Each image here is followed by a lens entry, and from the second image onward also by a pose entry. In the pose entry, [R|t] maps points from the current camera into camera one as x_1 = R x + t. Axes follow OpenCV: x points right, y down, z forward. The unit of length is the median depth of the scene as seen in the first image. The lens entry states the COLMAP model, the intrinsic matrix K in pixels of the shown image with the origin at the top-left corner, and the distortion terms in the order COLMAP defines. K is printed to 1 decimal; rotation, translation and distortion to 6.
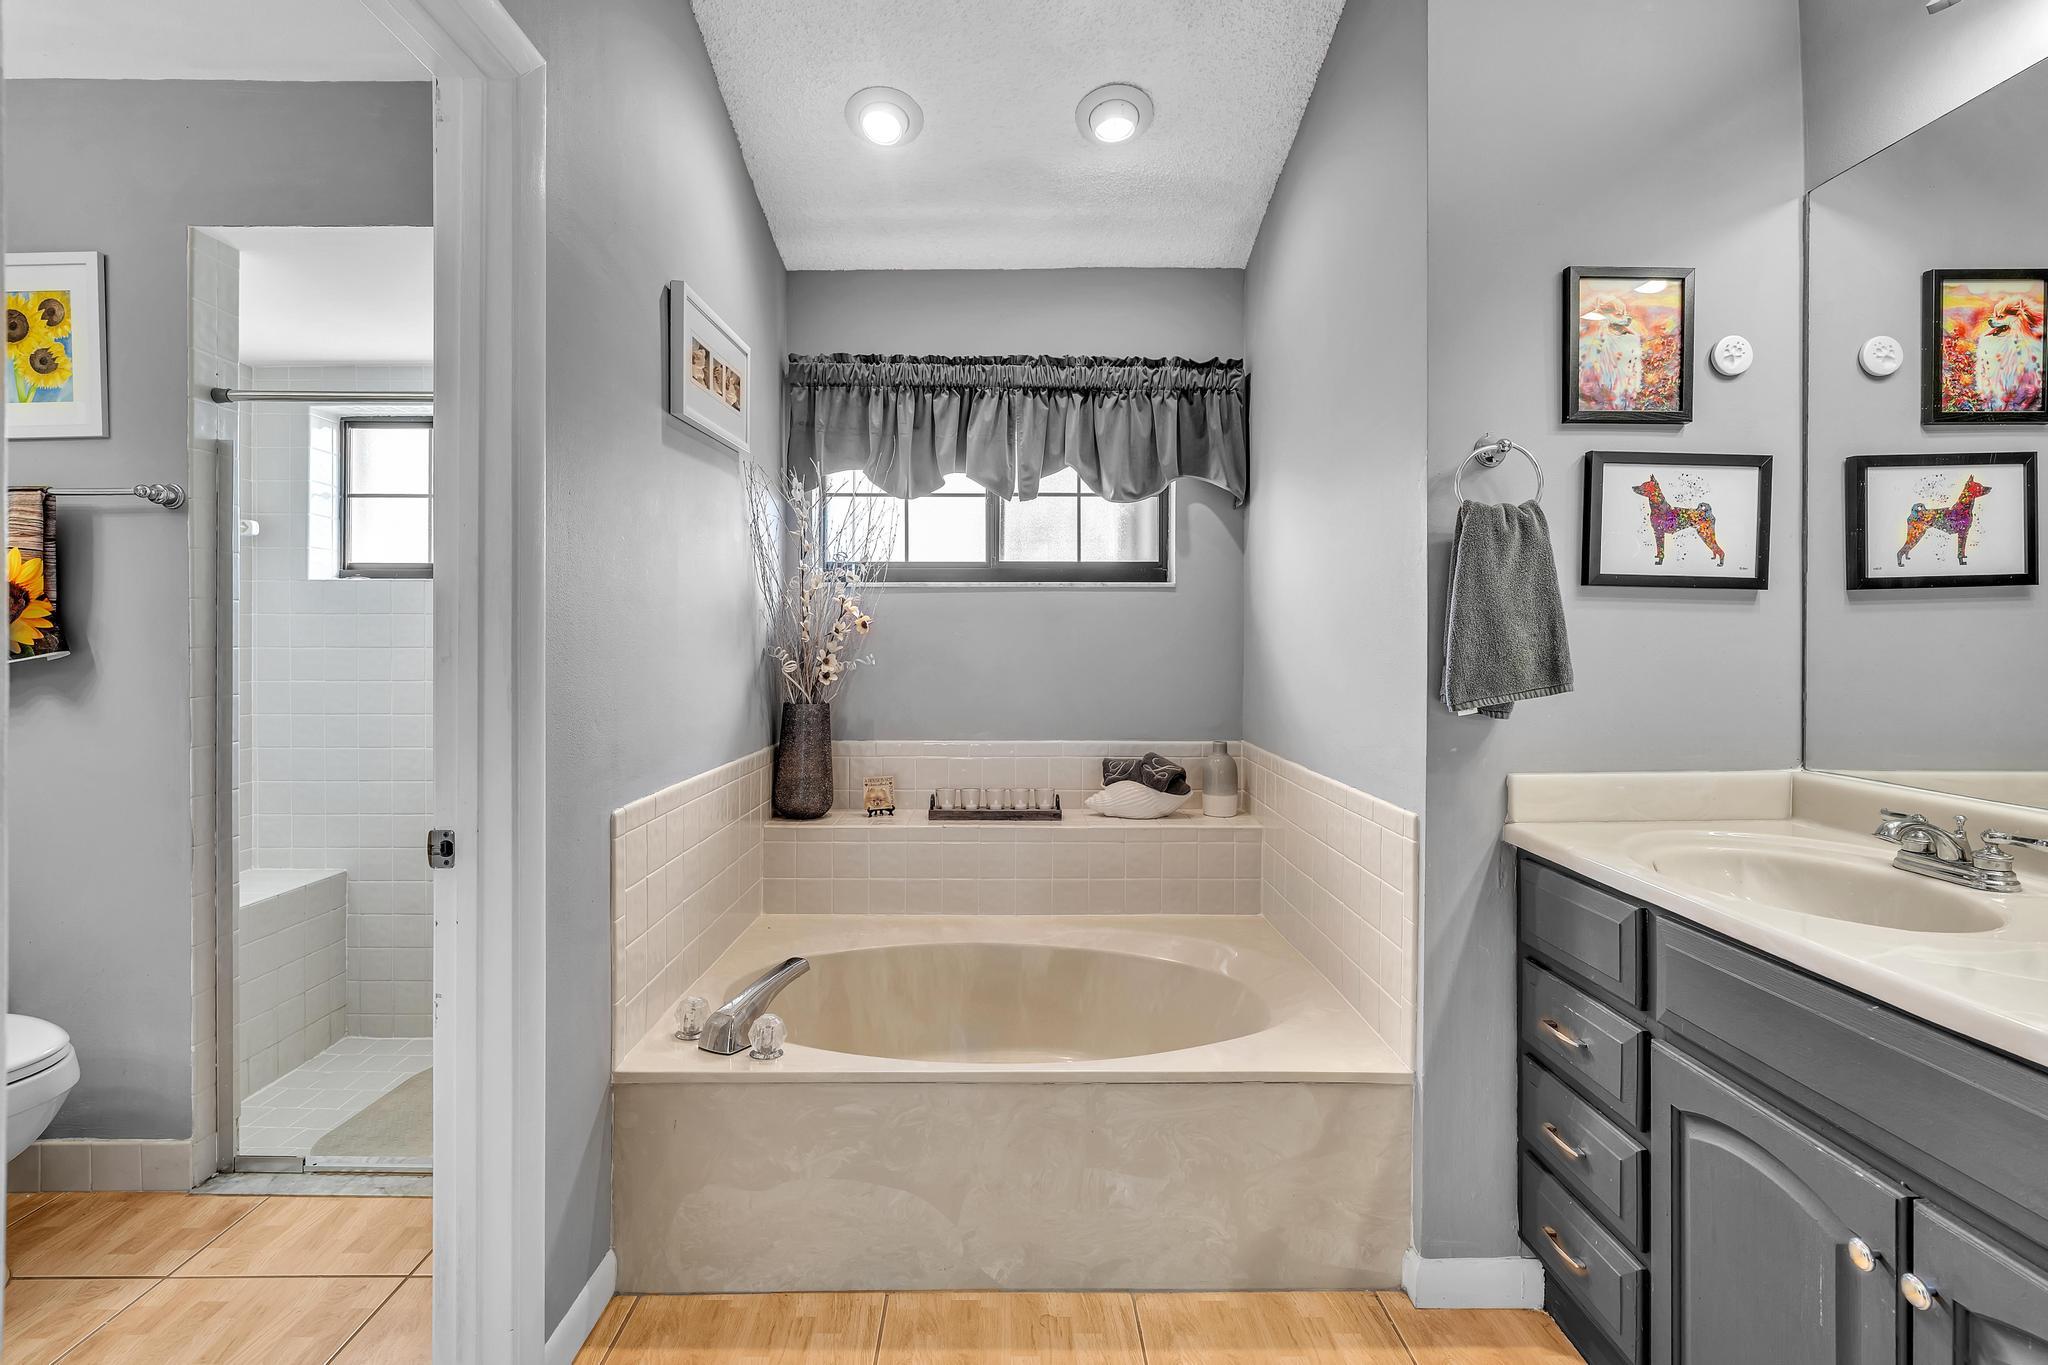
lens RADIAL K [[938.3, 0, 1019.9], [0, 938.3, 641.4], [0, 0, 1]] dist [-0.008434, 0.004648]
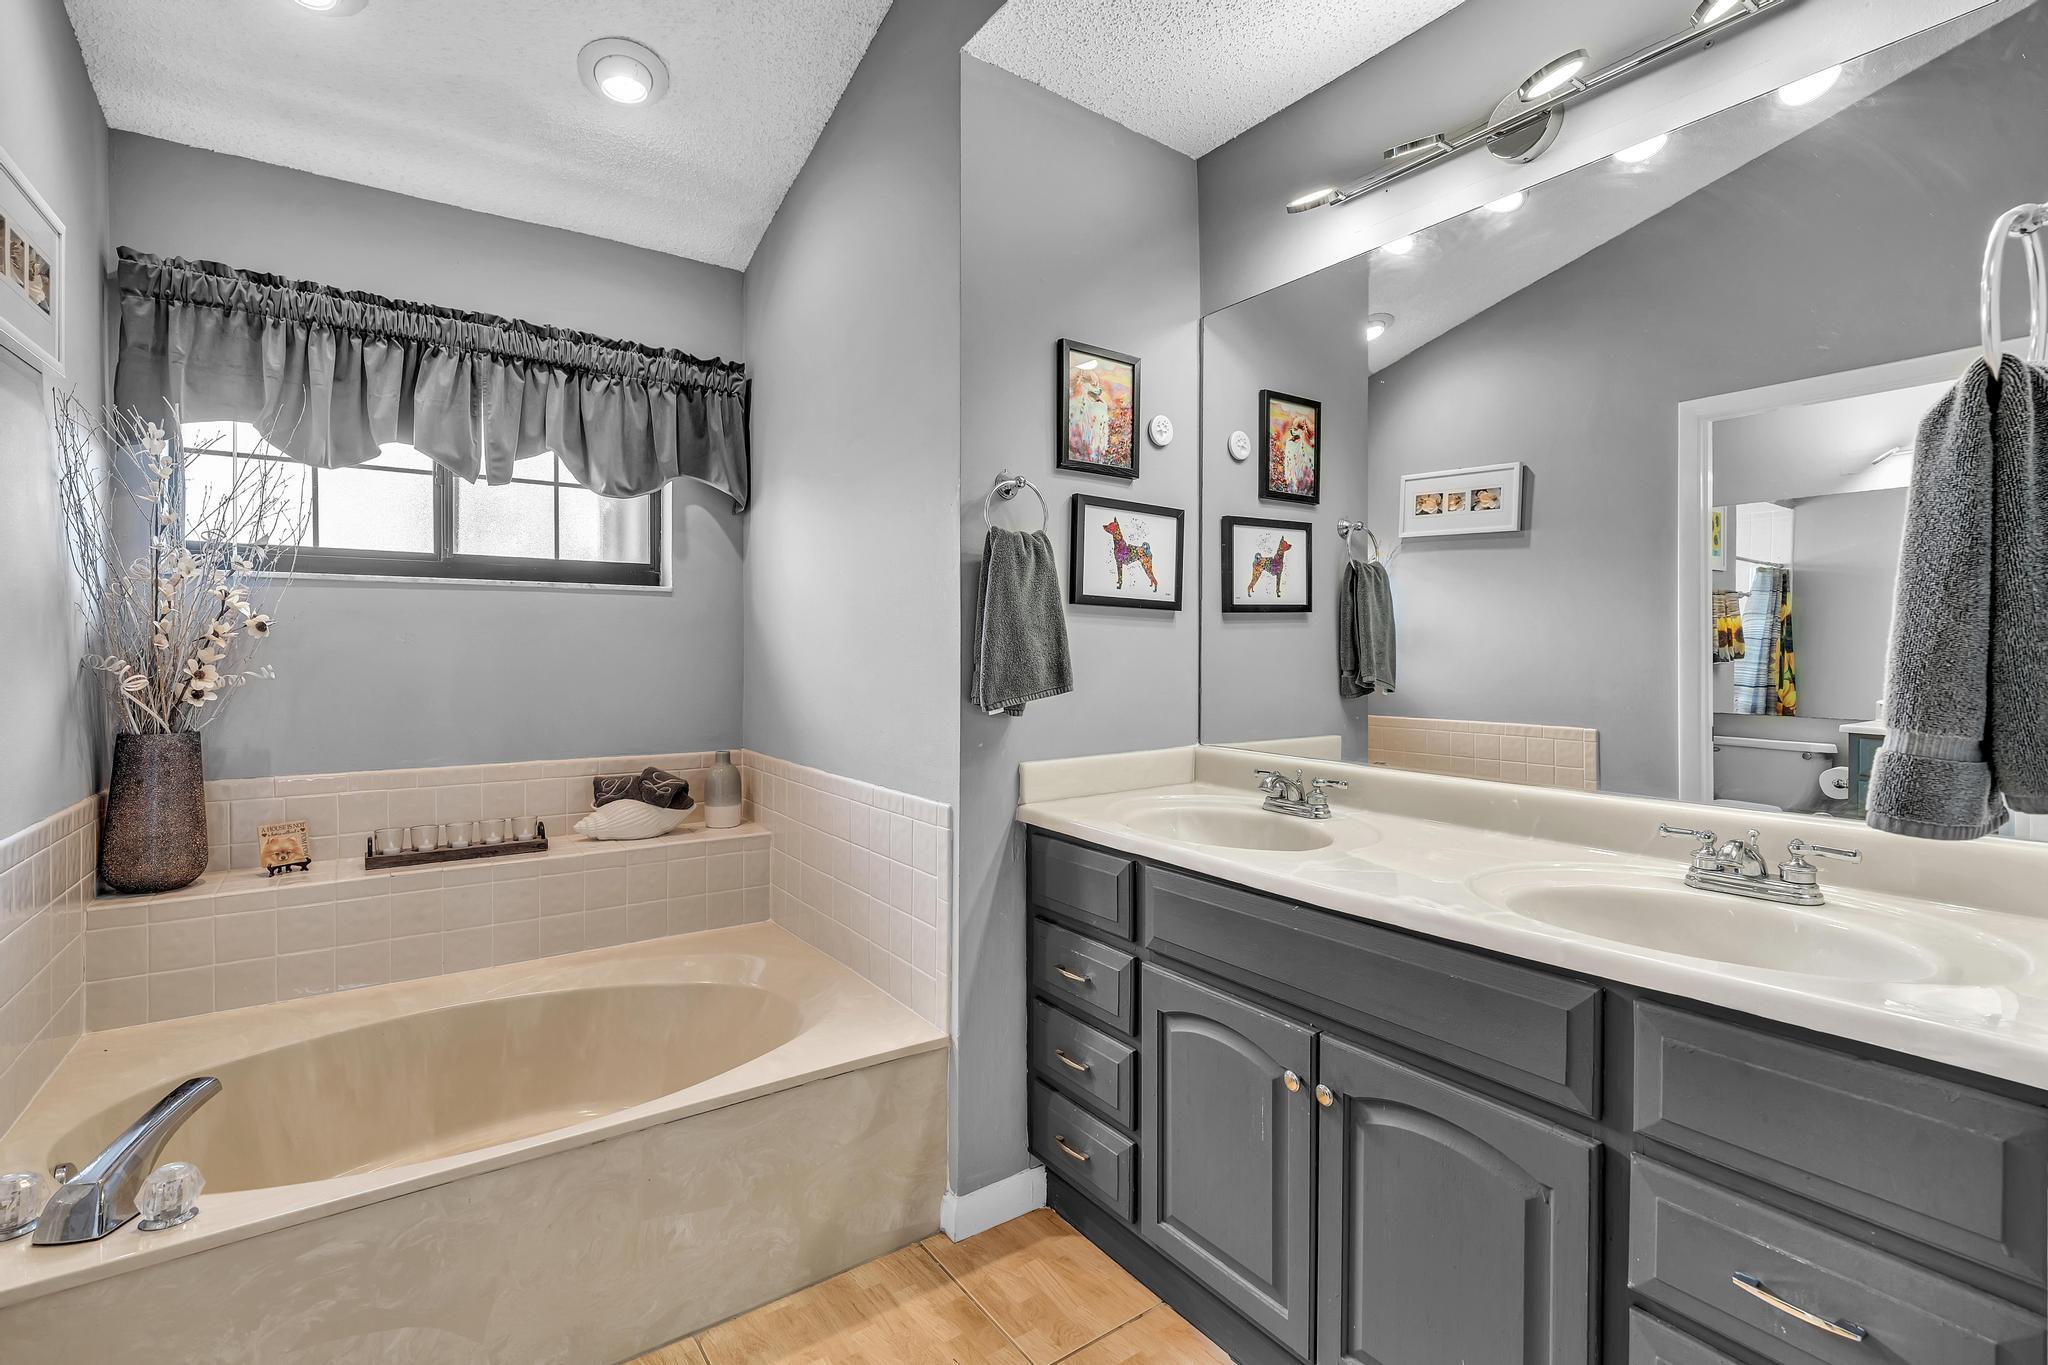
lens RADIAL K [[930.2, 0, 1011.3], [0, 930.2, 657.8], [0, 0, 1]] dist [-0.007865, 0.003237]
pose [[0.823528, -0.003946, 0.567263, -0.144366], [-0.001922, 0.999951, 0.009746, -0.001229], [-0.567273, -0.009116, 0.823479, 0.047793]]
